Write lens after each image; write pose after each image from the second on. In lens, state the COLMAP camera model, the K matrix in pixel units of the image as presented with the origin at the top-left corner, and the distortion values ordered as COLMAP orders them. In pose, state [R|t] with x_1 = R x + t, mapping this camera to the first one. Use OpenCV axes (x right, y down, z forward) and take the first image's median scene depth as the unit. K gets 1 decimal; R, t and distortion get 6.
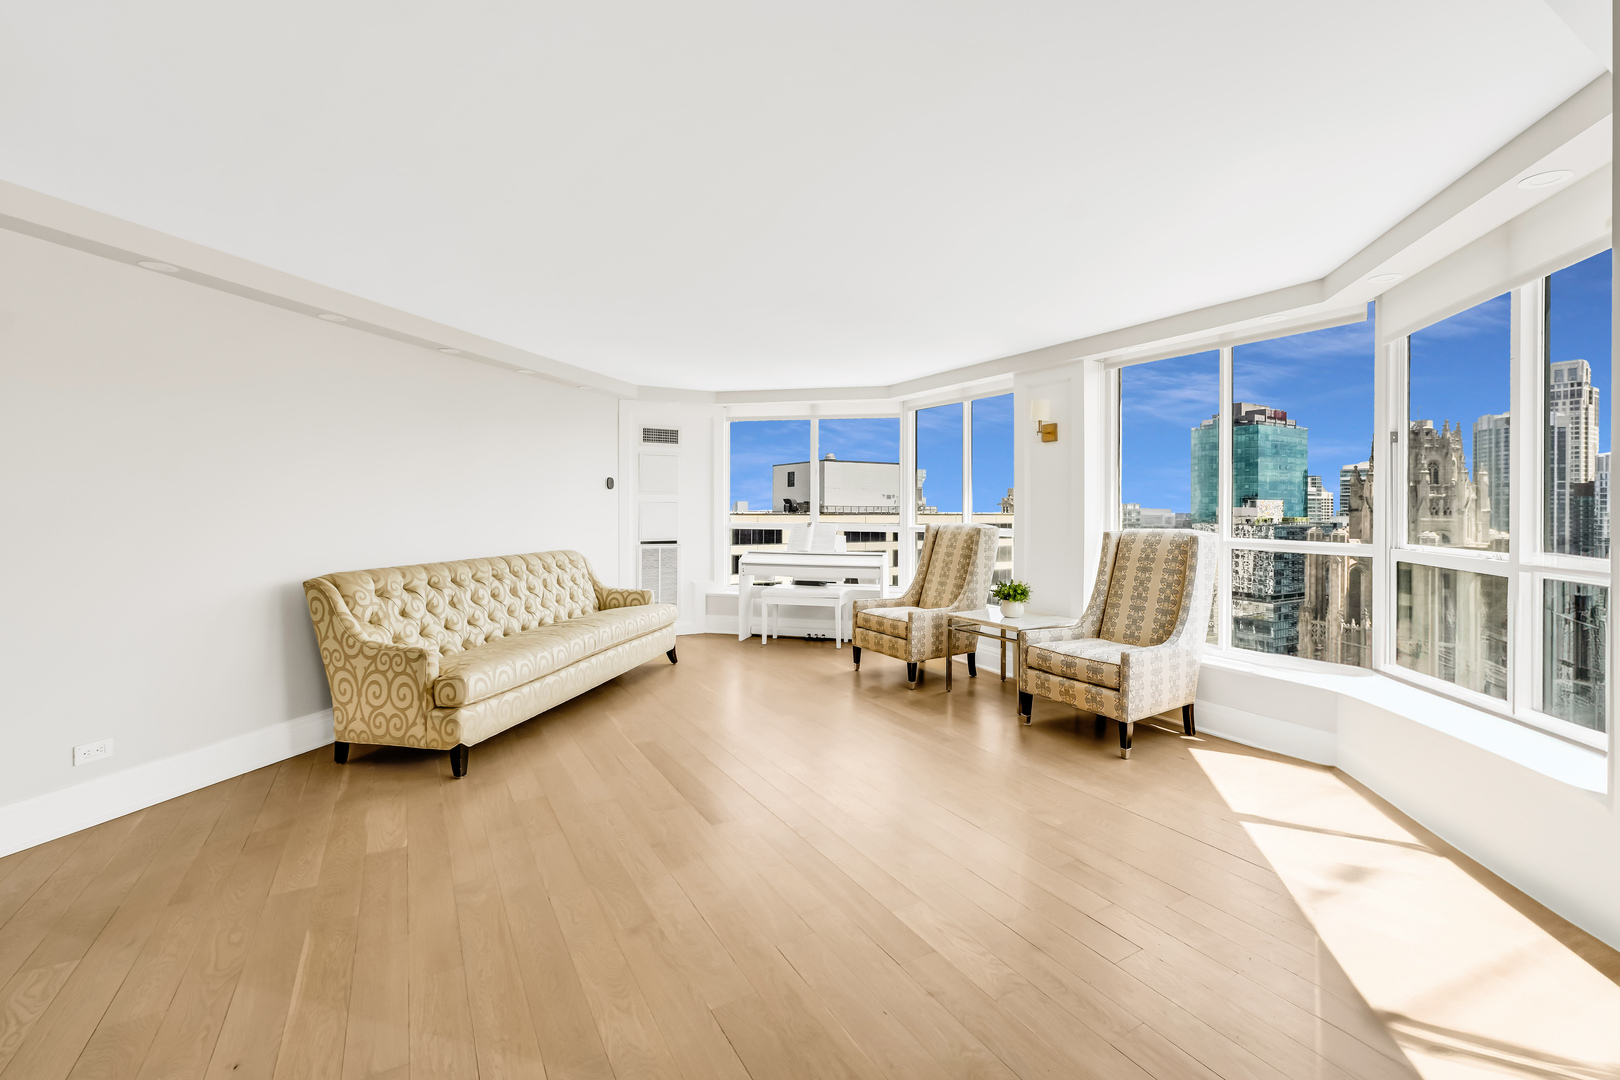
lens RADIAL K [[694.9, 0, 815.1], [0, 694.9, 511.1], [0, 0, 1]] dist [-0.001027, -0.000271]
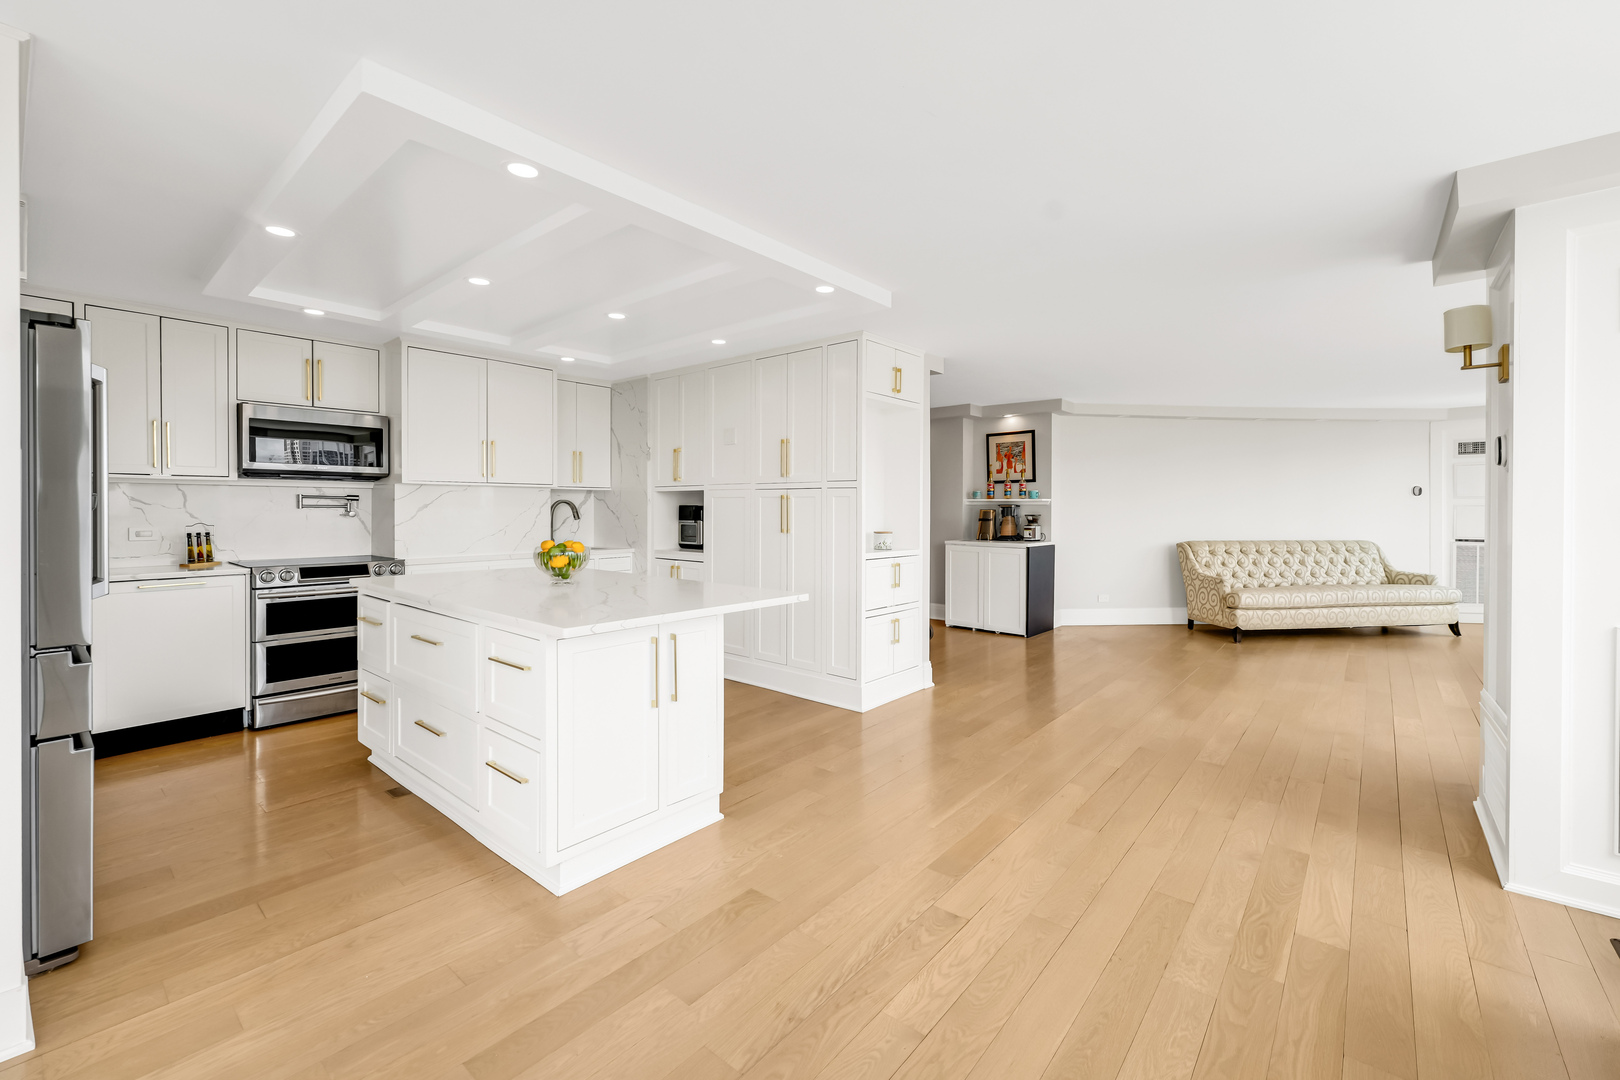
lens RADIAL K [[694.9, 0, 815.1], [0, 694.9, 511.1], [0, 0, 1]] dist [-0.001027, -0.000271]
pose [[0.337866, 0.006093, -0.941174, 0.842382], [-0.007048, 0.999967, 0.003944, -0.001212], [0.941168, 0.005300, 0.337898, -0.729100]]
